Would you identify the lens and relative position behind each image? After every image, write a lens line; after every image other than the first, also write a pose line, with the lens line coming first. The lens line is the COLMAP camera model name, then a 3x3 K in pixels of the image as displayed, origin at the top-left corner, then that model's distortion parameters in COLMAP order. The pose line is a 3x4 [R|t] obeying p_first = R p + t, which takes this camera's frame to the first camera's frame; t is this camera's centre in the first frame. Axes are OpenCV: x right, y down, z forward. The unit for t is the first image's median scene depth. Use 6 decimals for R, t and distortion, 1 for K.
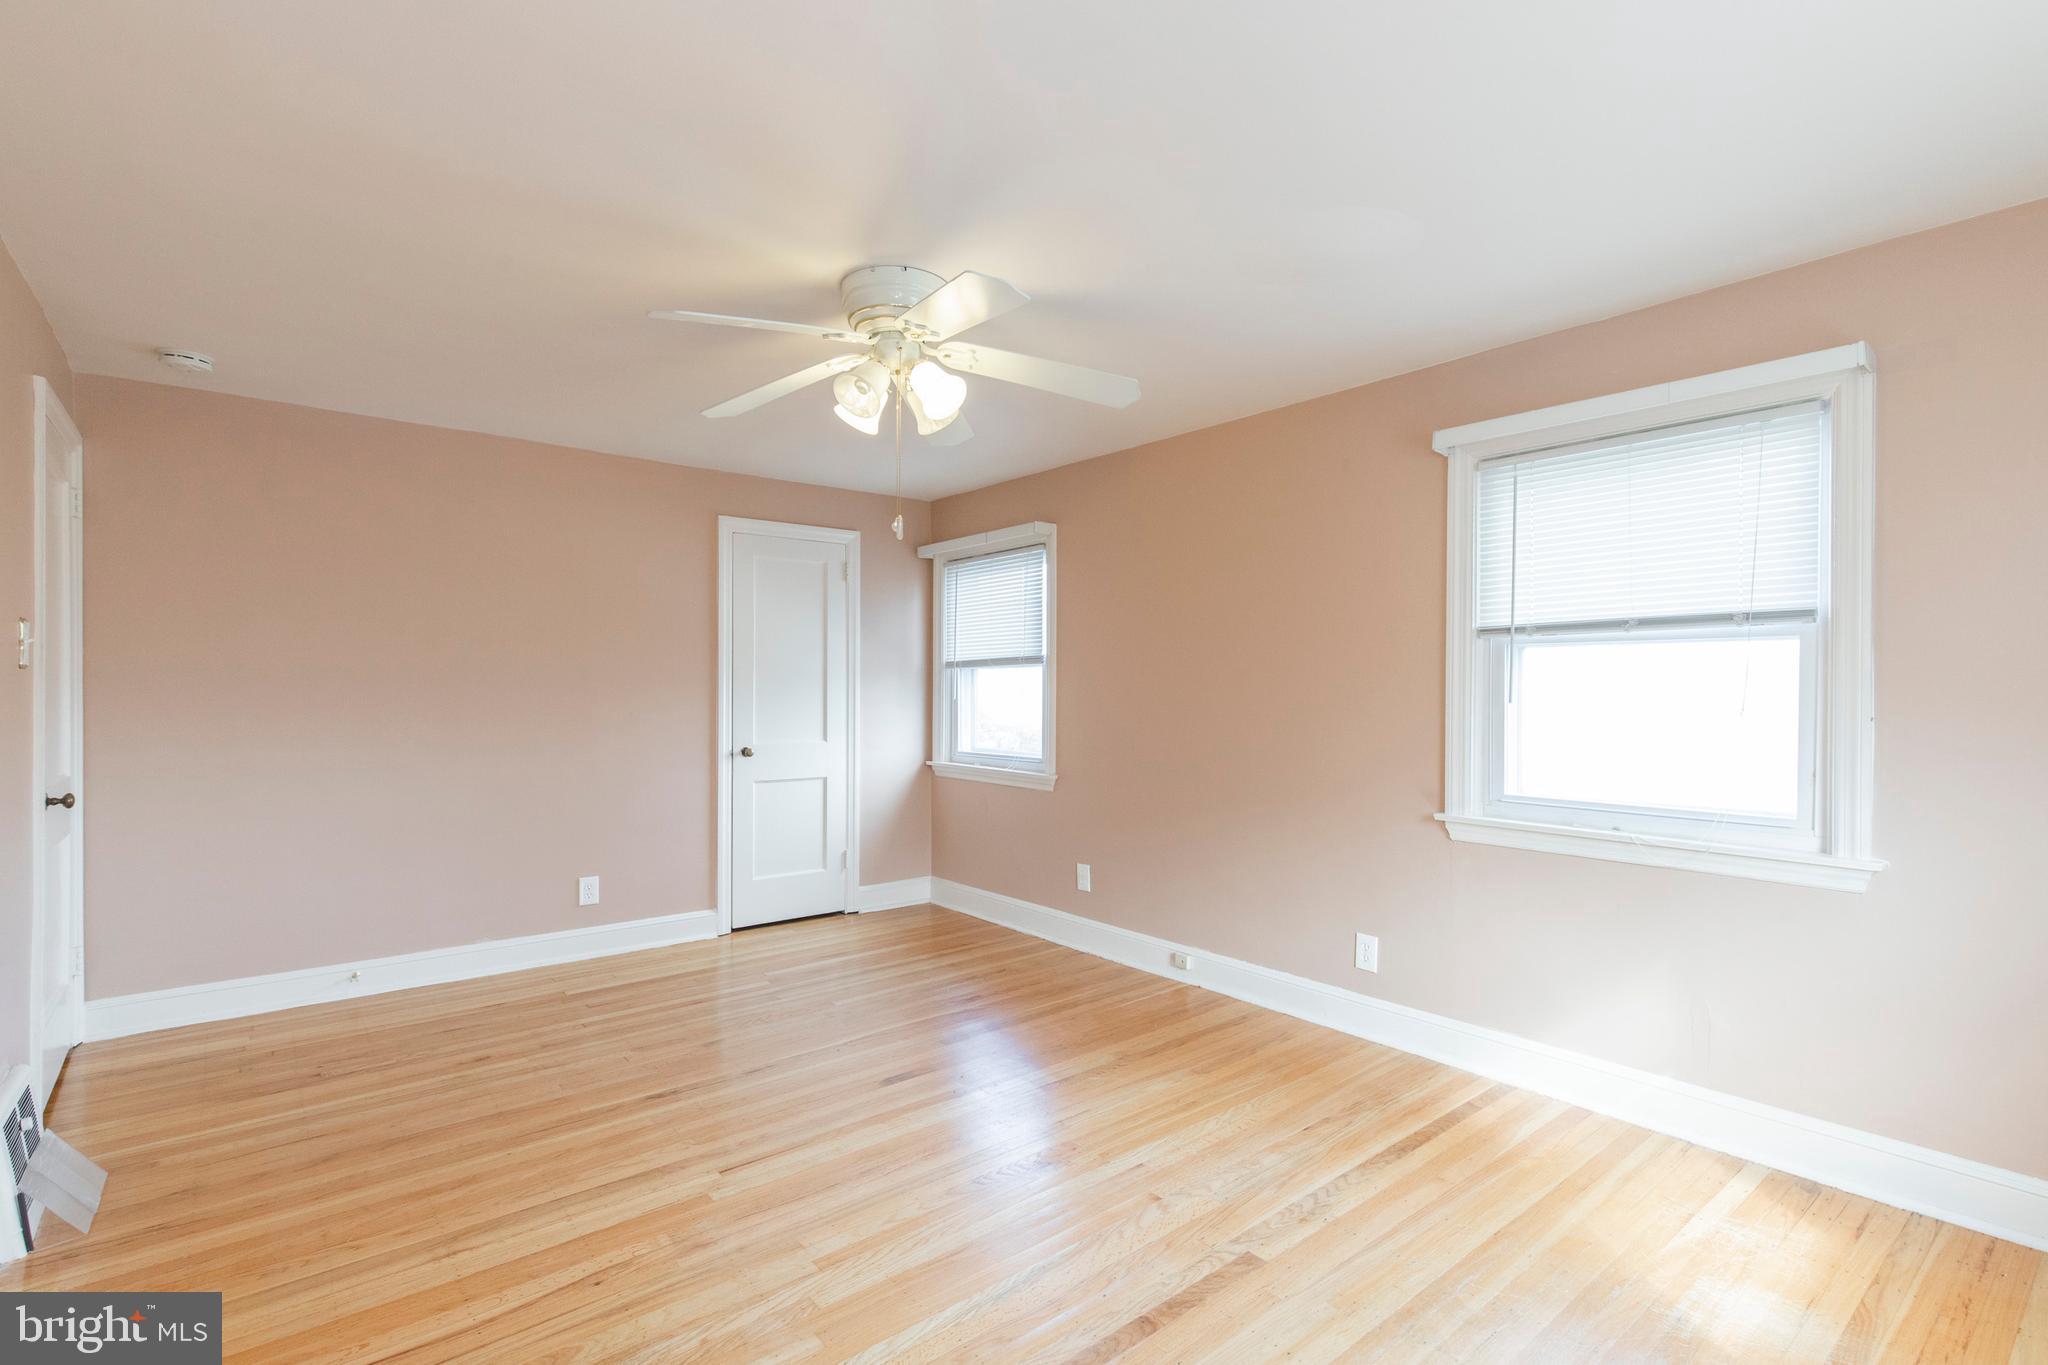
lens RADIAL K [[932.1, 0, 1023.3], [0, 932.1, 692.5], [0, 0, 1]] dist [0.006635, -0.000081]
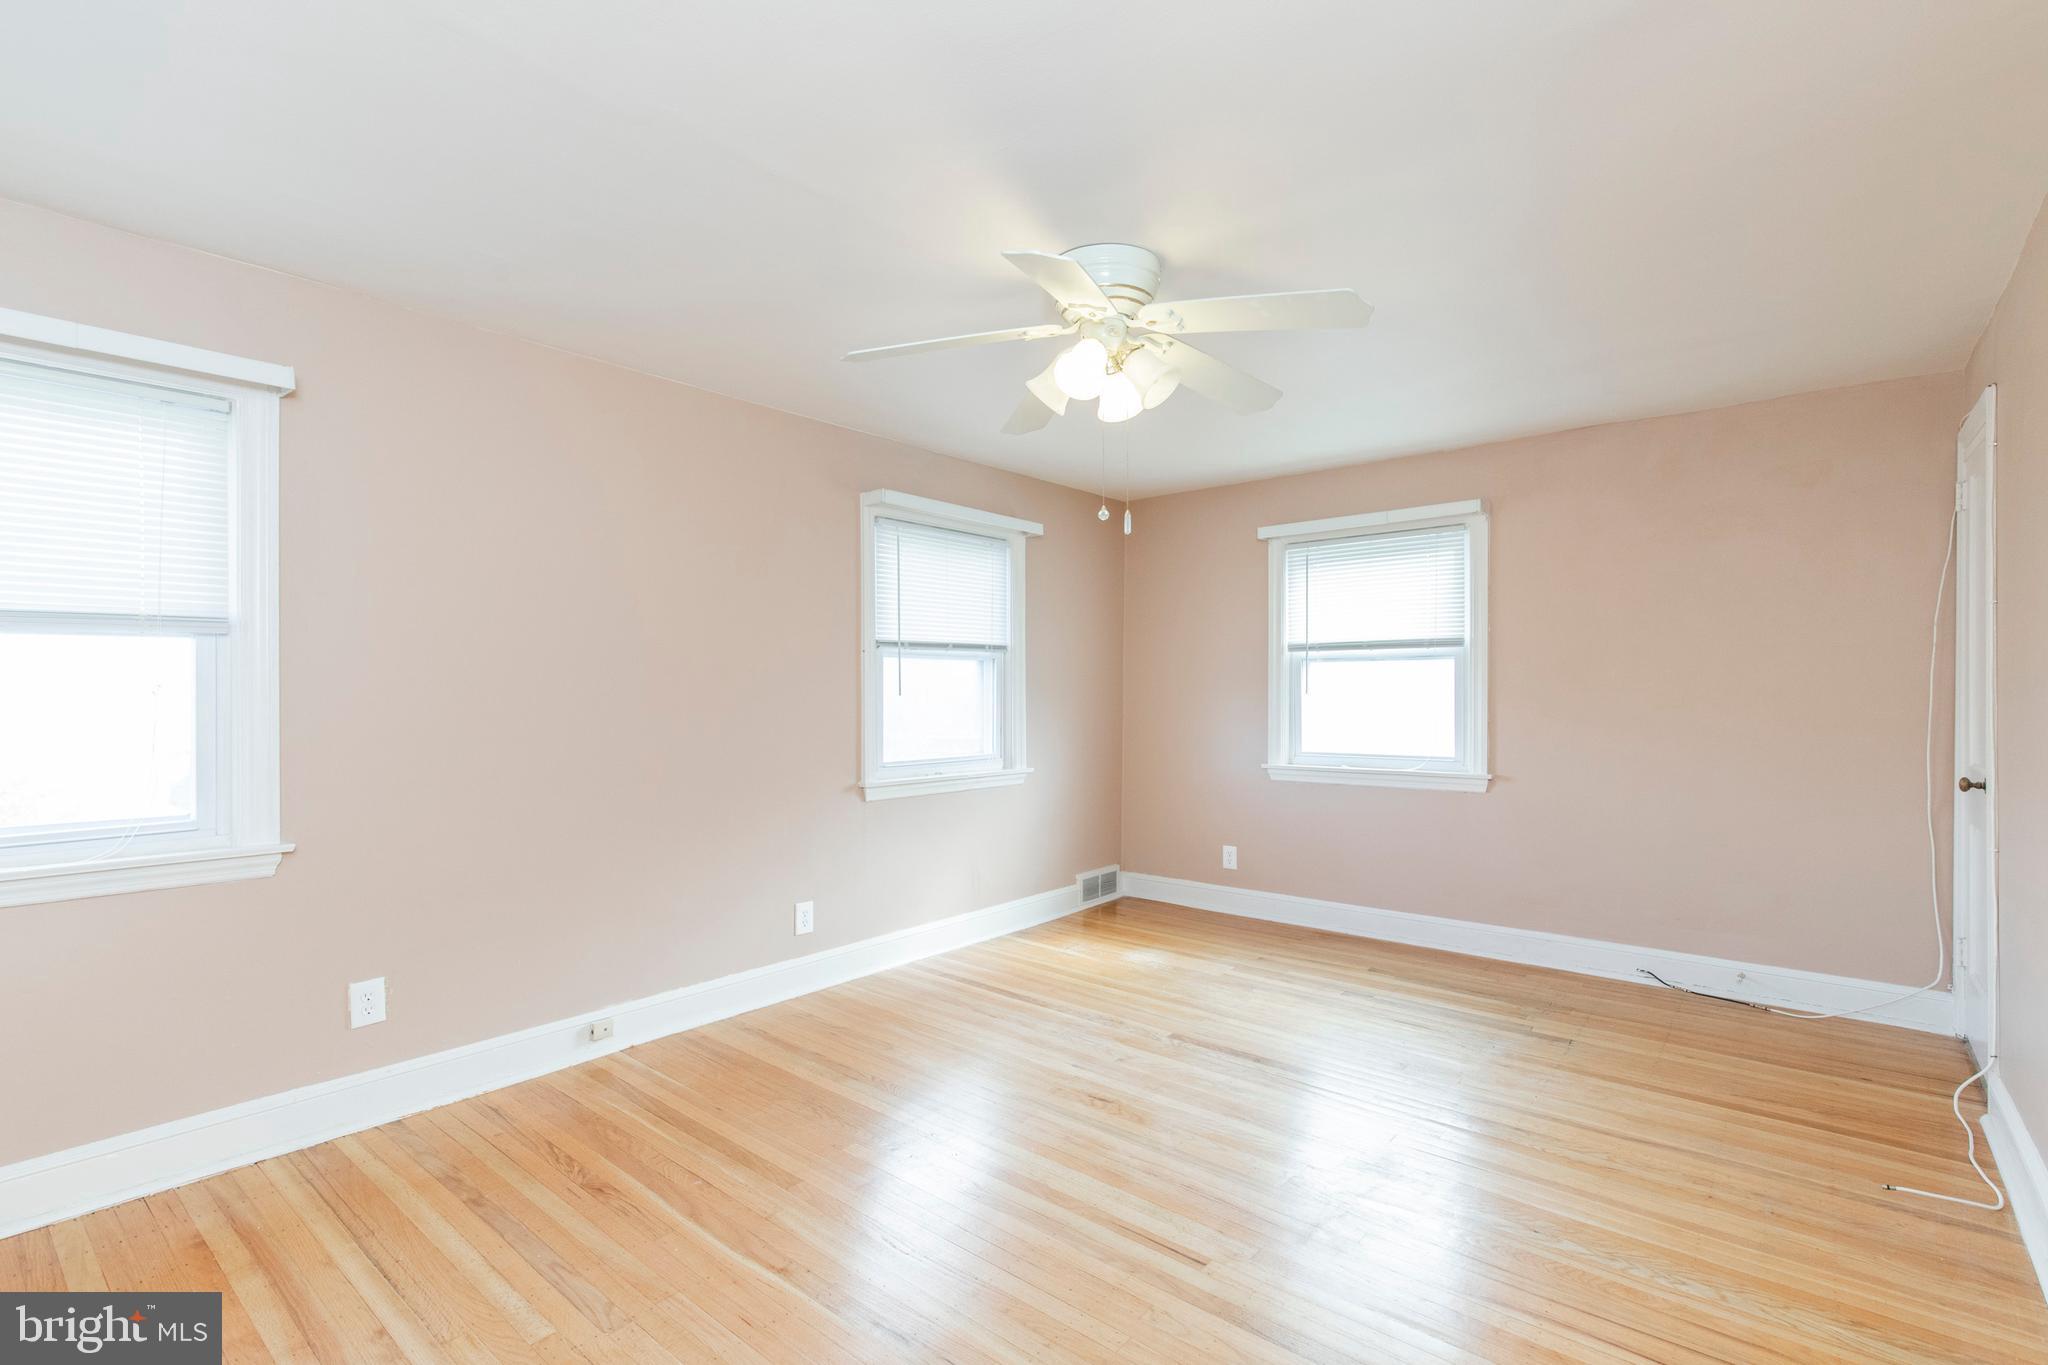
lens RADIAL K [[932.1, 0, 1023.3], [0, 932.1, 692.5], [0, 0, 1]] dist [0.006635, -0.000081]
pose [[-0.169522, 0.000838, 0.985526, -0.783535], [0.006270, 0.999980, 0.000228, 0.006350], [-0.985506, 0.006217, -0.169524, 0.918409]]
